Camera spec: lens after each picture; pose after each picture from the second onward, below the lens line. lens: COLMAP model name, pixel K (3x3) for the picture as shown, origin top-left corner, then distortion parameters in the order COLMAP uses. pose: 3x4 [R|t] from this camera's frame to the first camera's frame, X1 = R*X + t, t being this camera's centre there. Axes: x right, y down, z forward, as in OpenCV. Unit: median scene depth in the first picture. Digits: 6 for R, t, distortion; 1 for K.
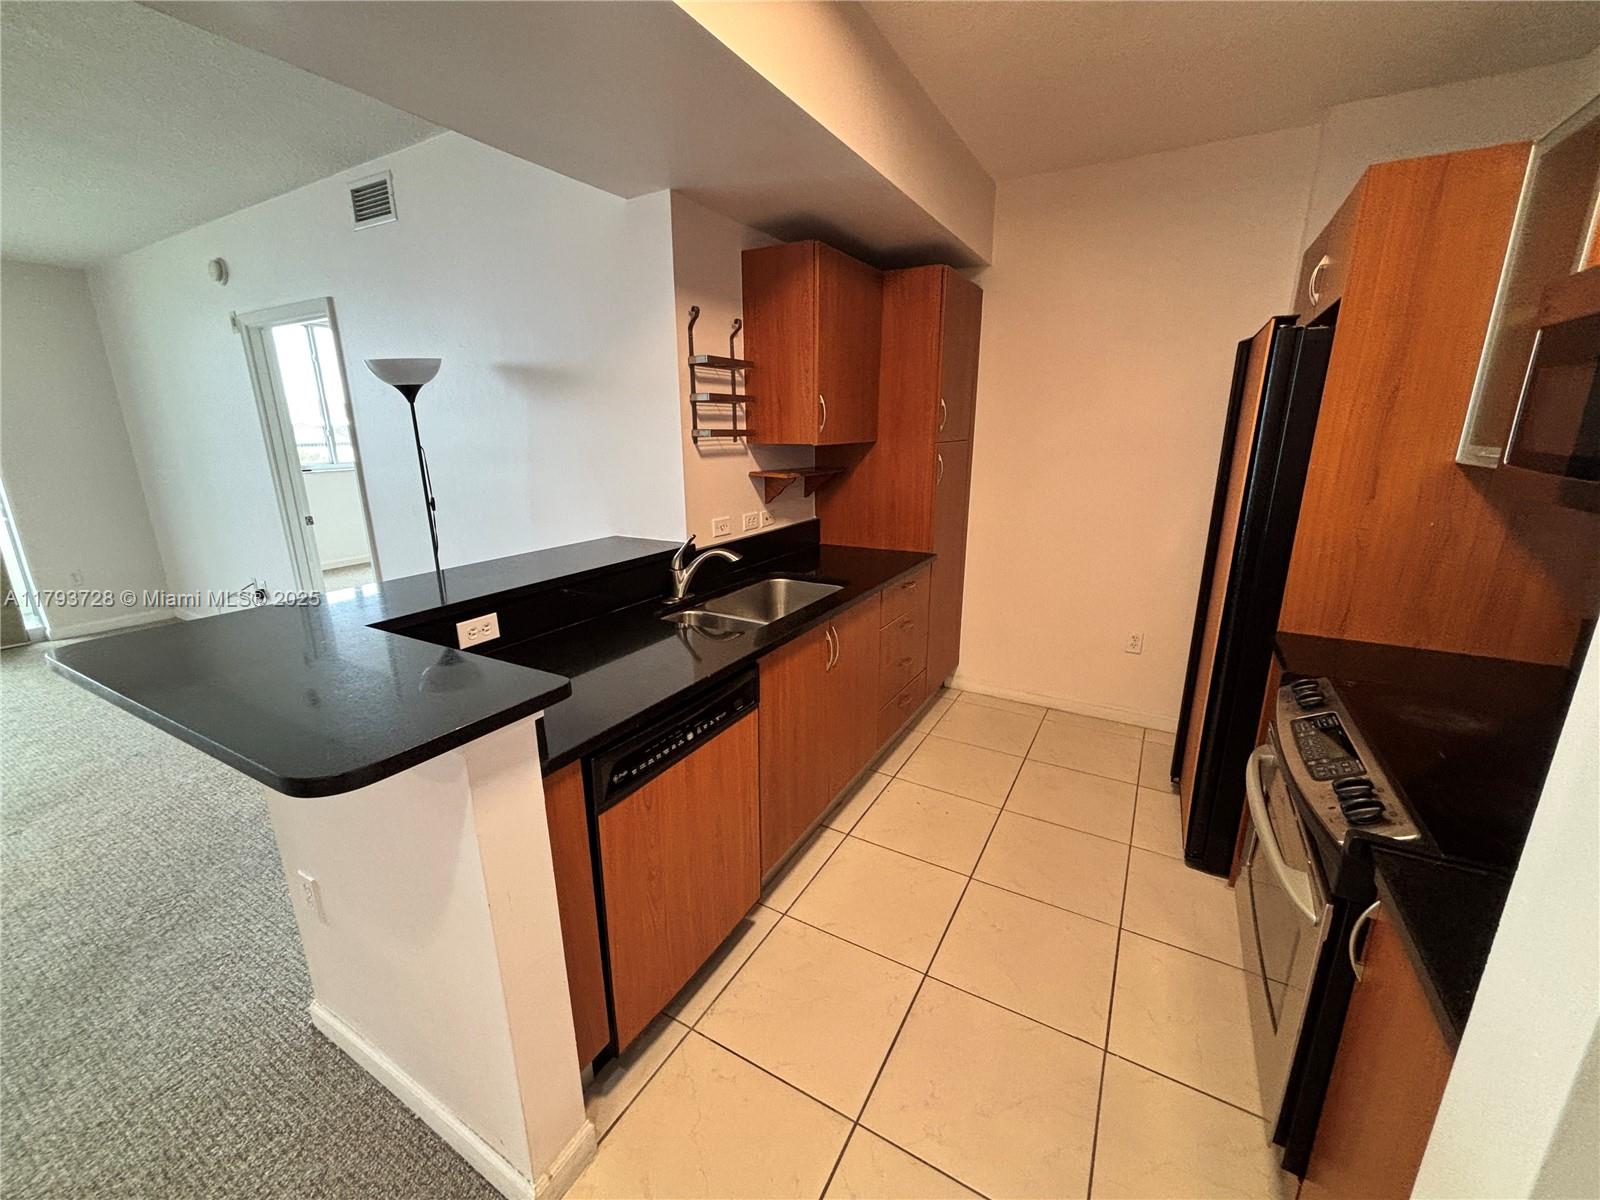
lens RADIAL K [[646.1, 0, 802.0], [0, 646.1, 599.6], [0, 0, 1]] dist [0.004640, -0.001049]
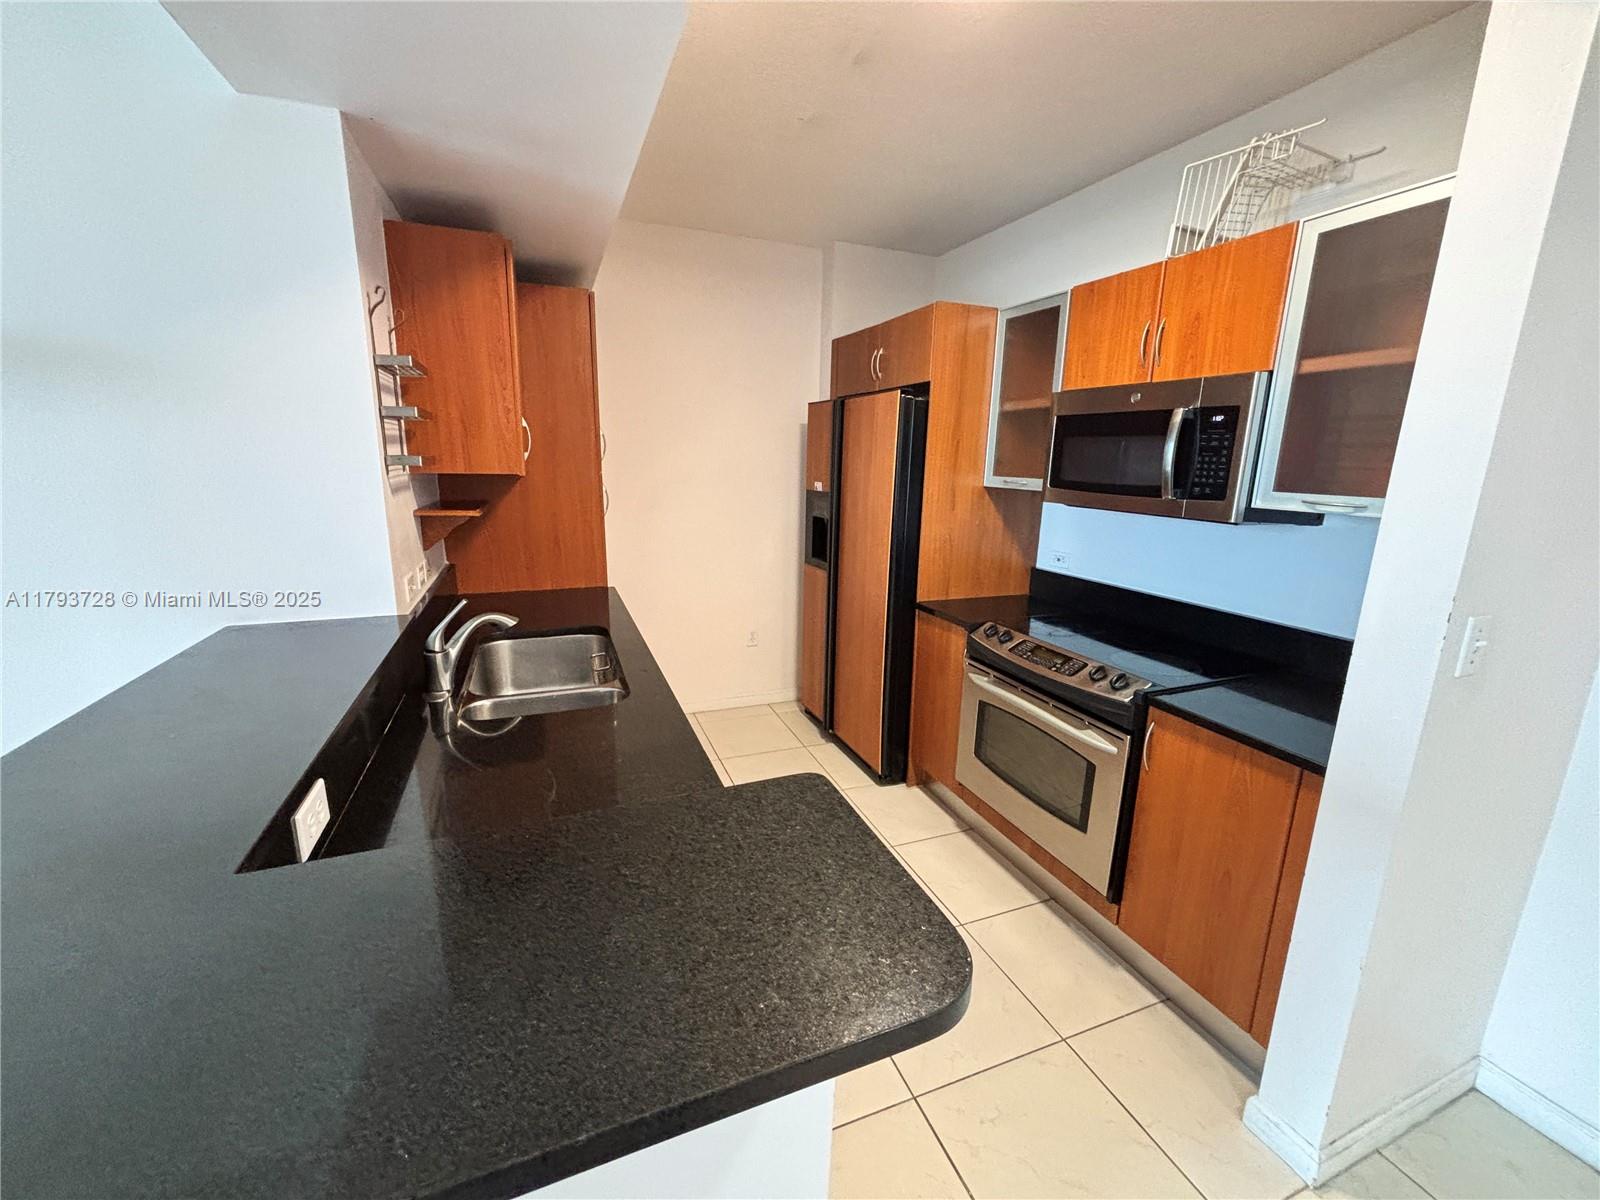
lens RADIAL K [[646.1, 0, 798.6], [0, 646.1, 599.5], [0, 0, 1]] dist [0.004640, -0.001049]
pose [[0.634893, -0.152936, 0.757312, -0.572472], [0.174677, 0.983245, 0.052121, -0.085292], [-0.752595, 0.099193, 0.650970, 0.272901]]
